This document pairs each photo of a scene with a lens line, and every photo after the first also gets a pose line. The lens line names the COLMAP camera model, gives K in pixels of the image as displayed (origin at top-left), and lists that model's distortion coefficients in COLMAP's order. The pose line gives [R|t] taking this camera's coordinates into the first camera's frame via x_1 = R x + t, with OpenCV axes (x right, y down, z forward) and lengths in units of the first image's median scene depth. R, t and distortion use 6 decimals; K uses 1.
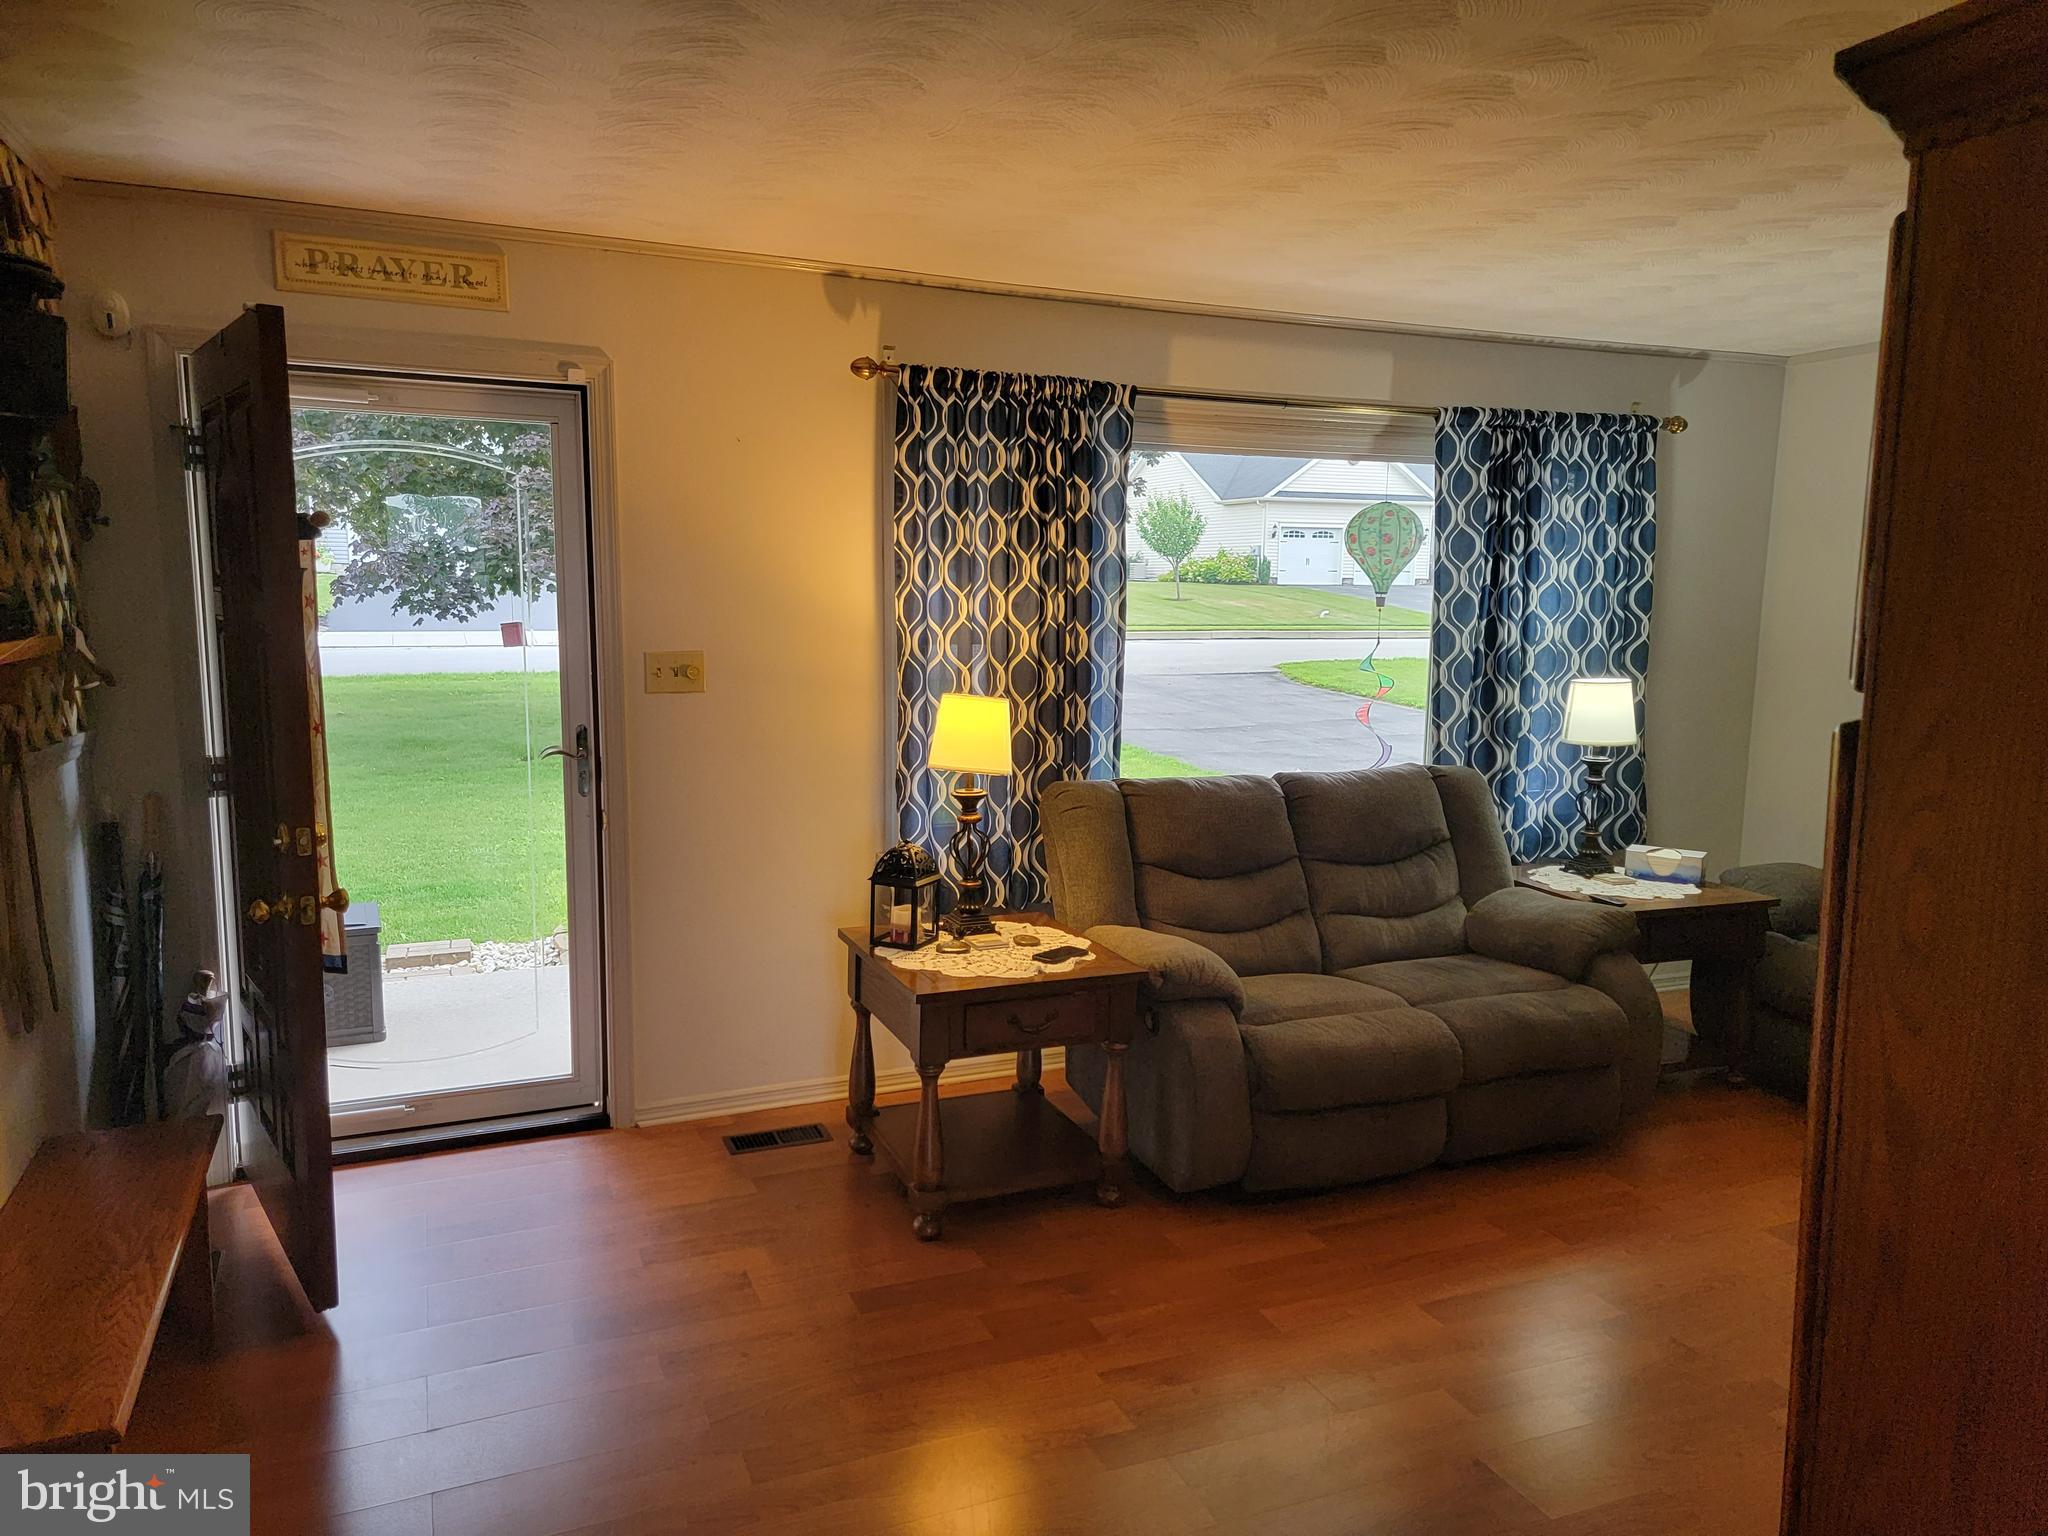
lens RADIAL K [[1419.0, 0, 1028.1], [0, 1419.0, 783.1], [0, 0, 1]] dist [0.086657, -0.068635]
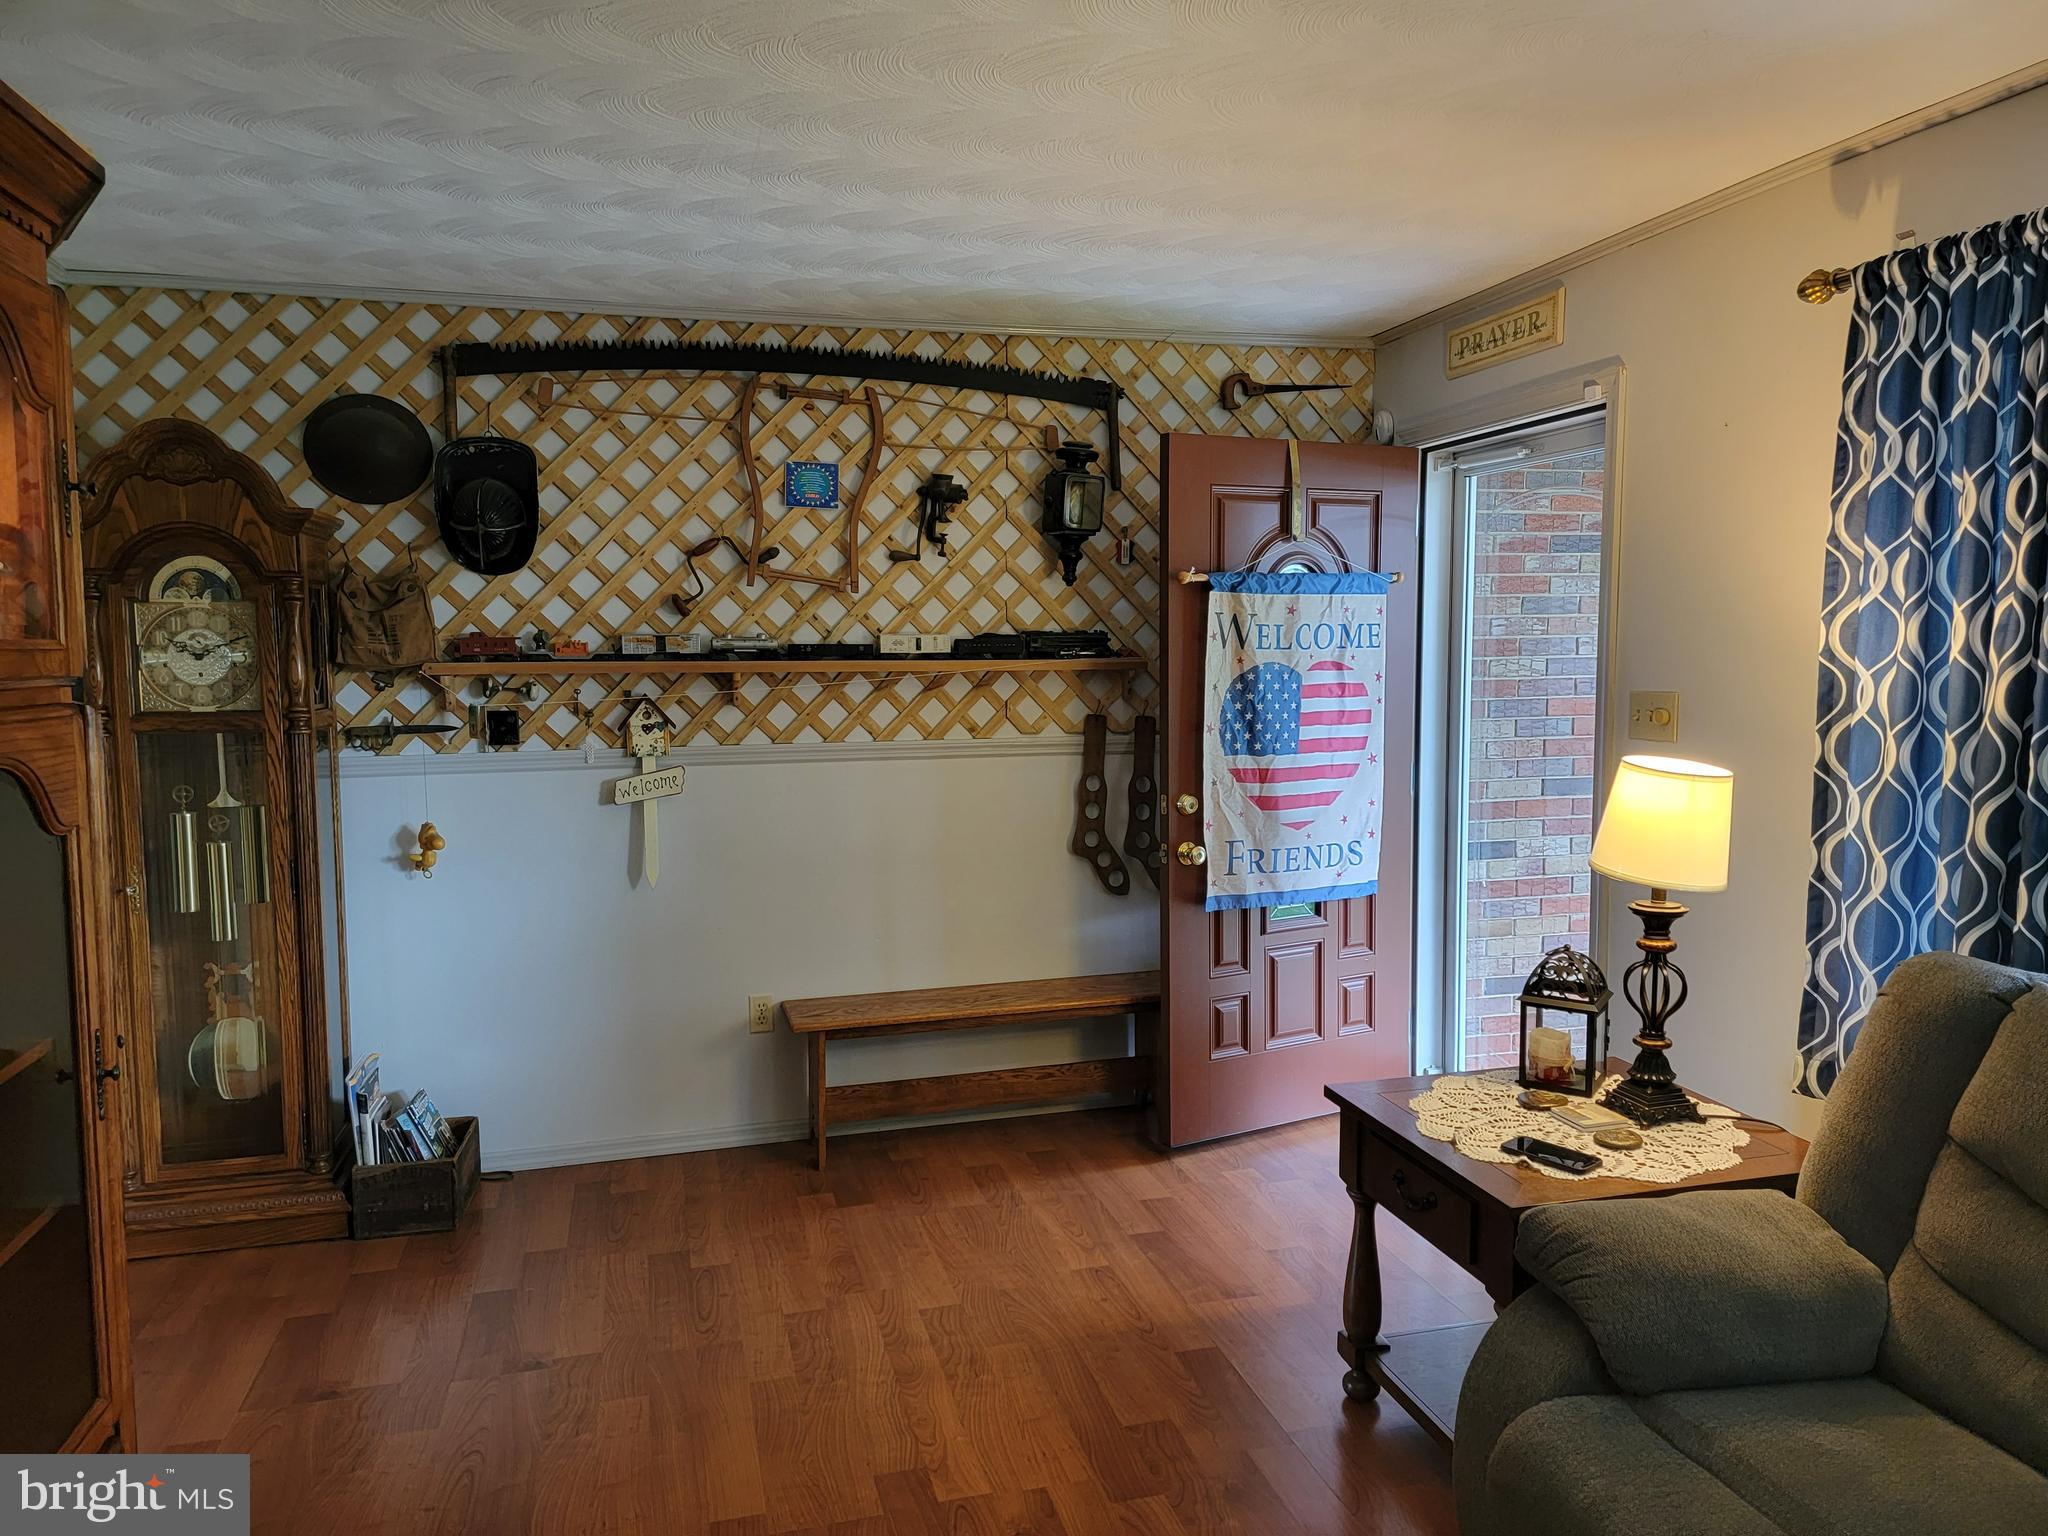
lens RADIAL K [[1419.0, 0, 1024.3], [0, 1419.0, 759.8], [0, 0, 1]] dist [0.086657, -0.068635]
pose [[-0.132735, 0.078933, -0.988004, 0.703970], [-0.115724, 0.988772, 0.094541, -0.096427], [0.984373, 0.126885, -0.122110, 0.807481]]
